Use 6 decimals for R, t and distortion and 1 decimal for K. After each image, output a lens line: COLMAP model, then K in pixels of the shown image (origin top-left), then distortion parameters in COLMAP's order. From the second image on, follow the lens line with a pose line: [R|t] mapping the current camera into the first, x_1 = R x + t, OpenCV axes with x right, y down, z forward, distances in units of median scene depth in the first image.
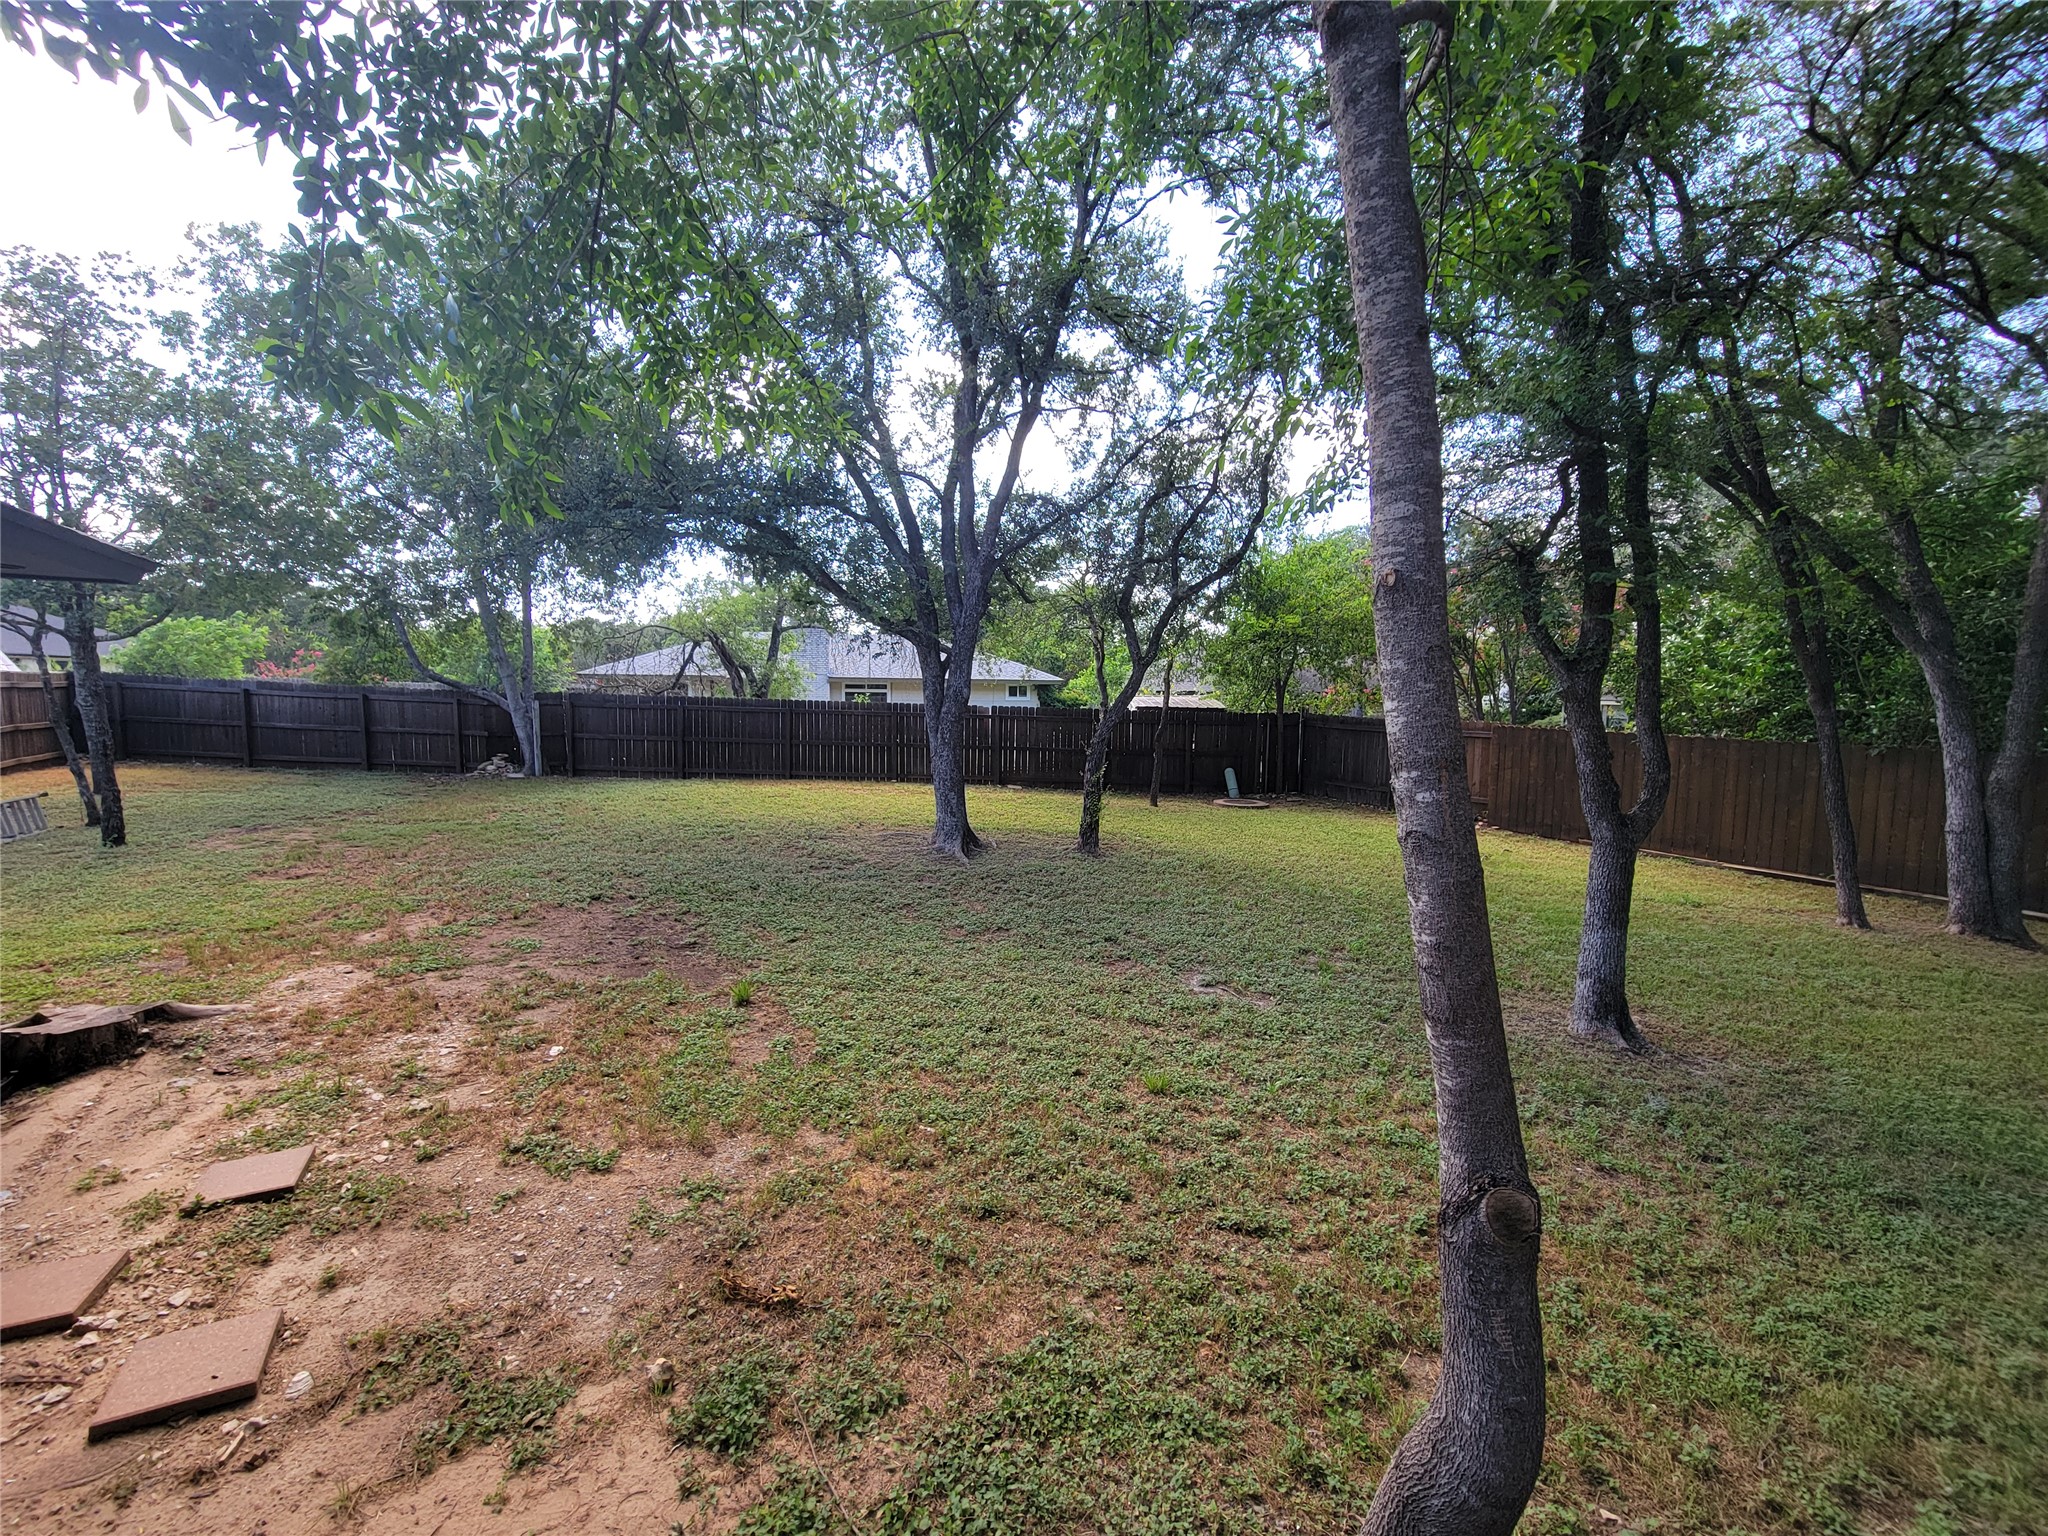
lens RADIAL K [[811.9, 0, 1024.0], [0, 811.9, 768.0], [0, 0, 1]] dist [0.001396, 0.000101]
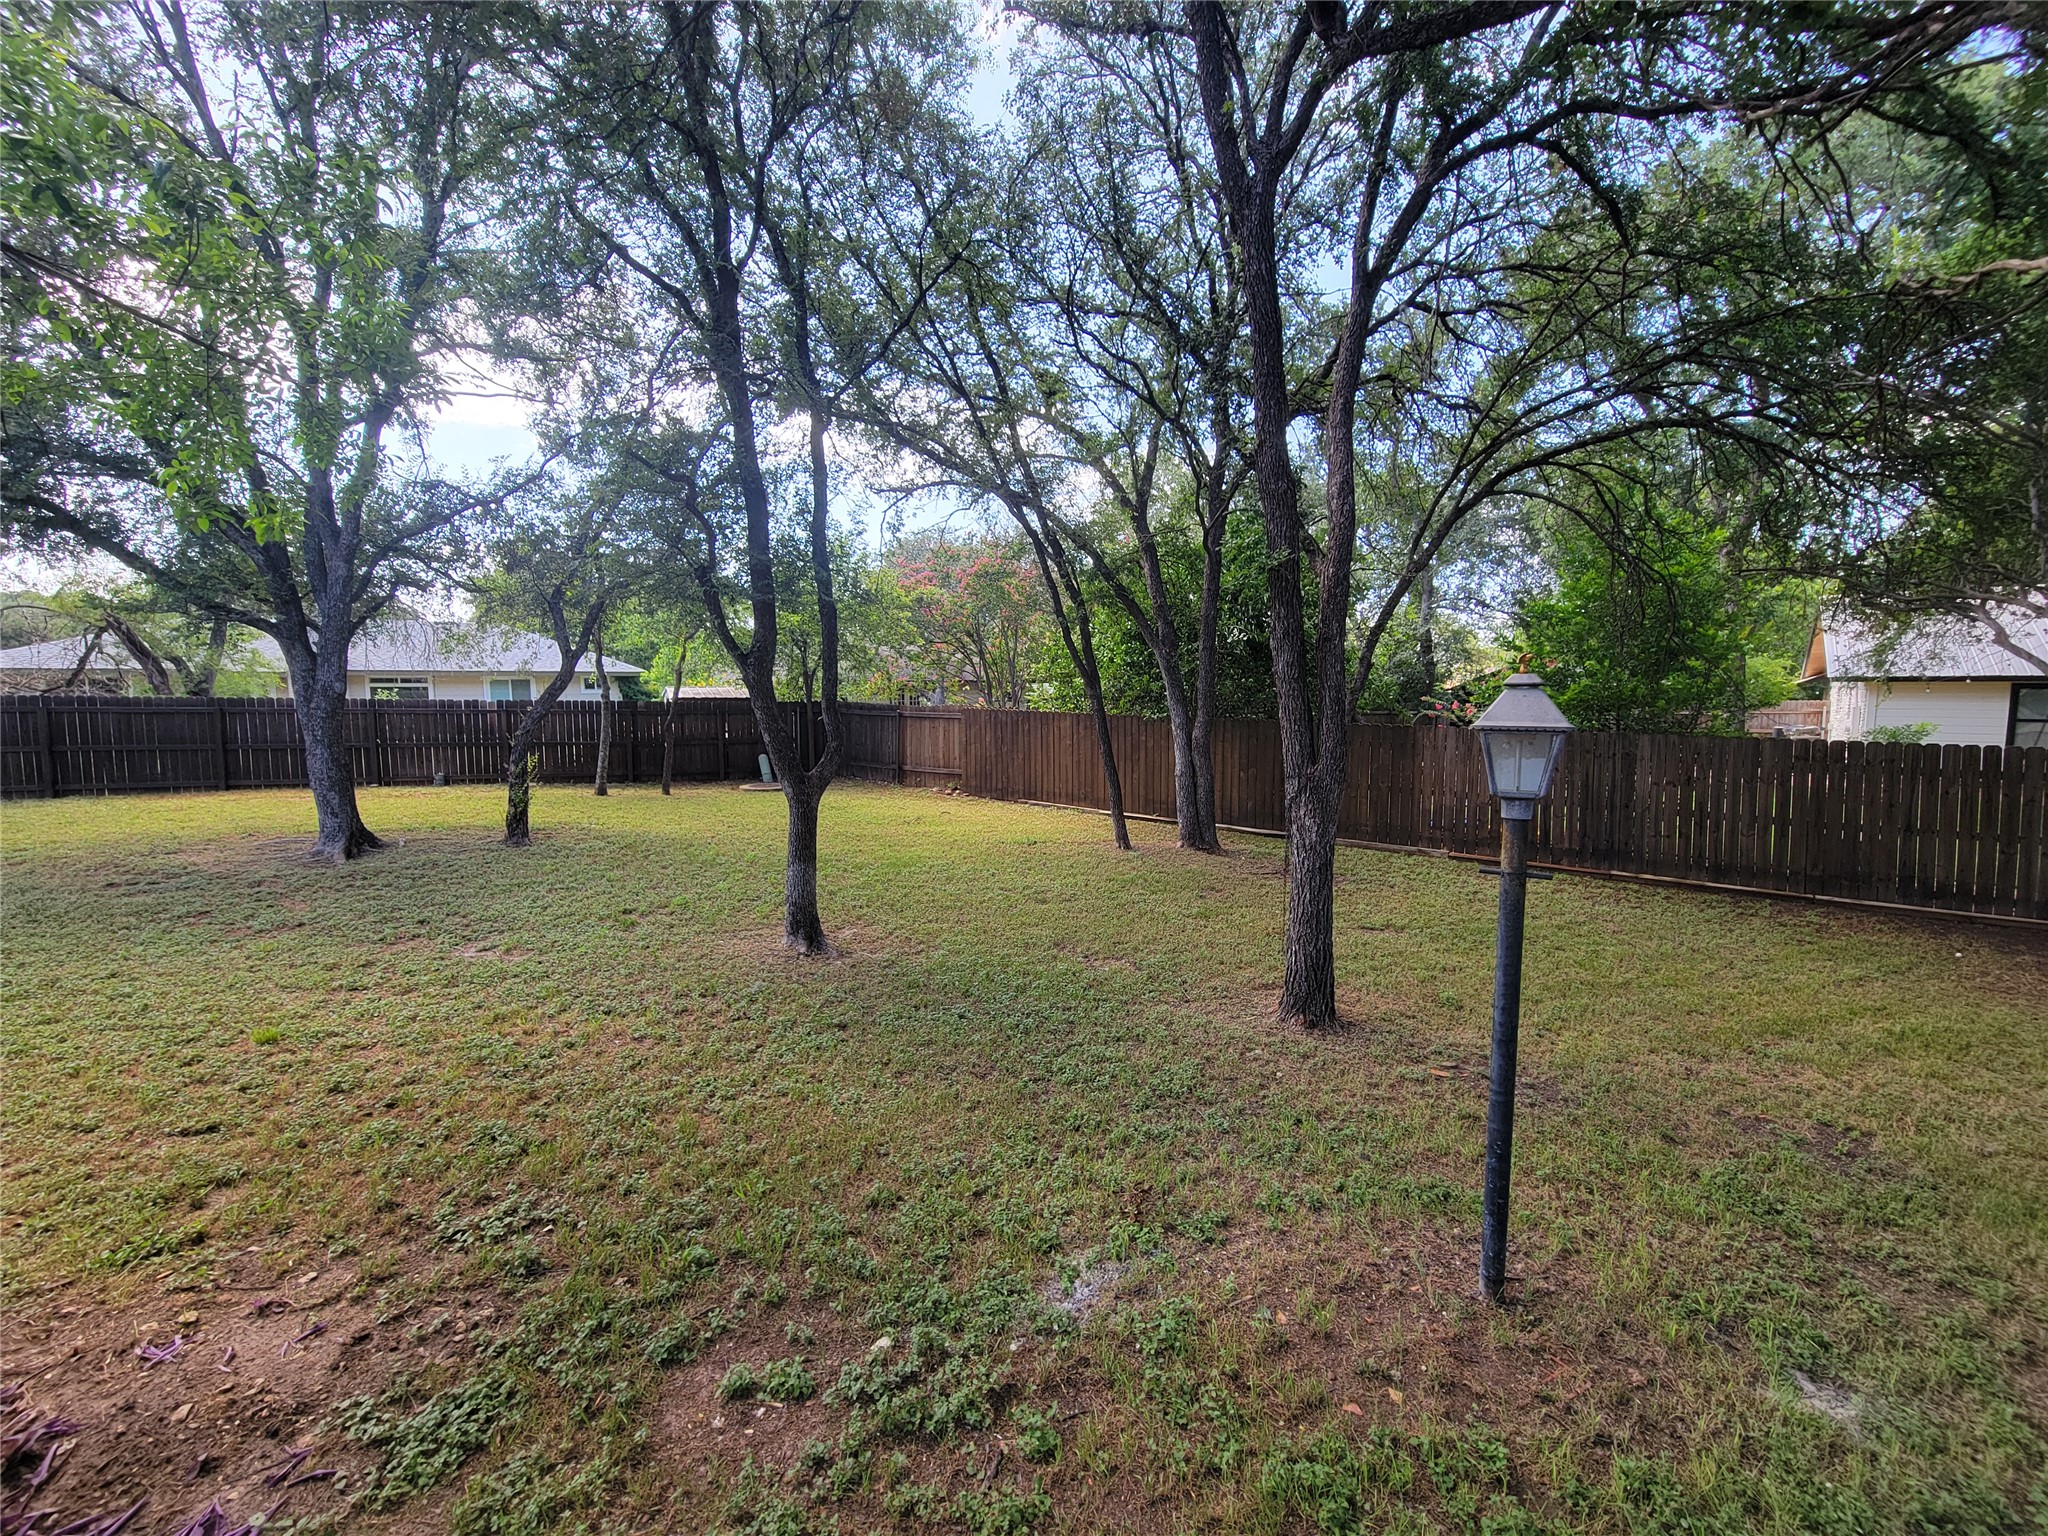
lens RADIAL K [[811.9, 0, 1024.0], [0, 811.9, 768.0], [0, 0, 1]] dist [0.001396, 0.000101]
pose [[0.930595, -0.050670, 0.362527, 0.301236], [0.046253, 0.998712, 0.020860, 0.018677], [-0.363117, -0.002644, 0.931740, -0.163806]]
